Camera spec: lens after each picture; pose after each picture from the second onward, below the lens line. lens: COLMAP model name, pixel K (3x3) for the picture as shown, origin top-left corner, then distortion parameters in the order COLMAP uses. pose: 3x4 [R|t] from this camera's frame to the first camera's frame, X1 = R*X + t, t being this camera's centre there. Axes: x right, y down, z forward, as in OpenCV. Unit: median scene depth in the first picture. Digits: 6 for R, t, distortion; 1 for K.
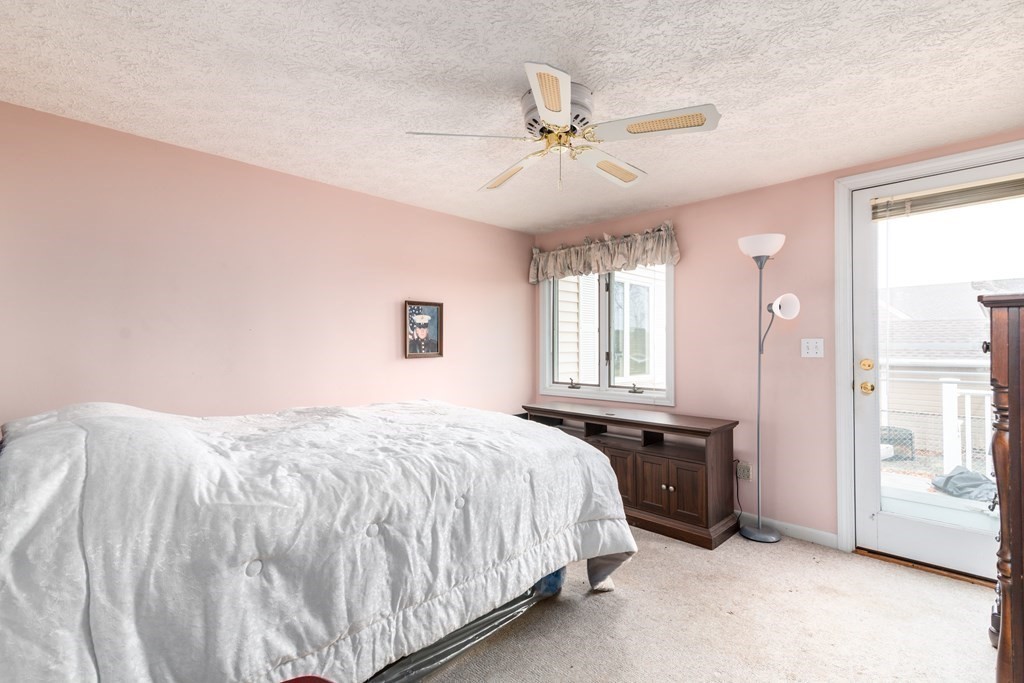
lens RADIAL K [[458.6, 0, 513.7], [0, 458.6, 344.3], [0, 0, 1]] dist [0.013723, 0.000271]
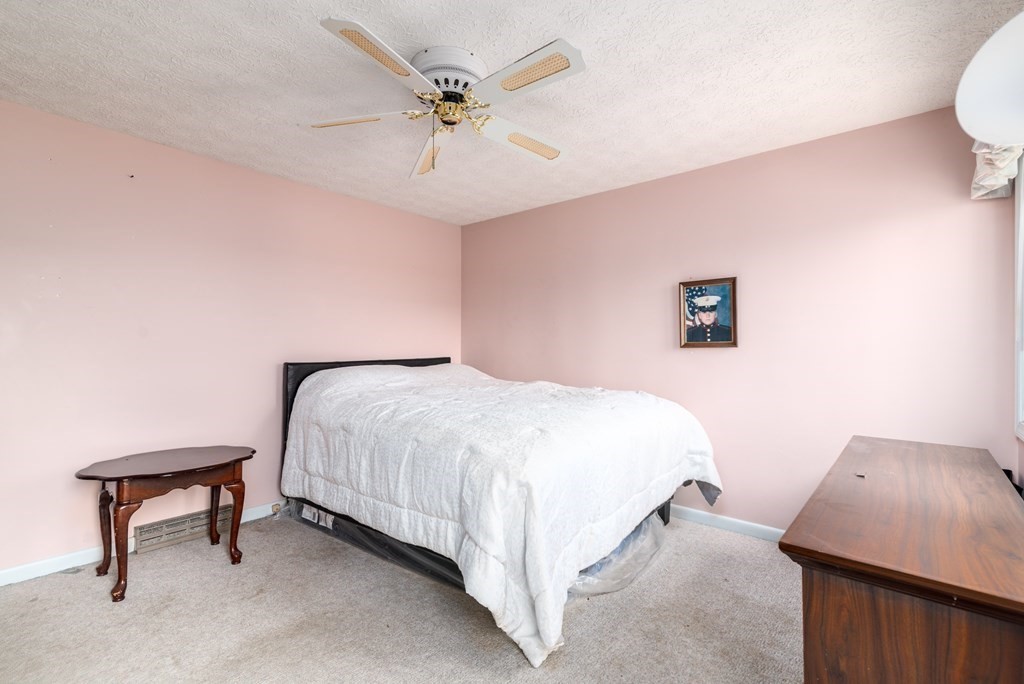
lens RADIAL K [[458.6, 0, 513.9], [0, 458.6, 339.2], [0, 0, 1]] dist [0.013723, 0.000271]
pose [[0.071003, -0.005618, -0.997460, 0.601014], [0.006122, 0.999968, -0.005197, 0.015958], [0.997457, -0.005737, 0.071035, 0.596257]]
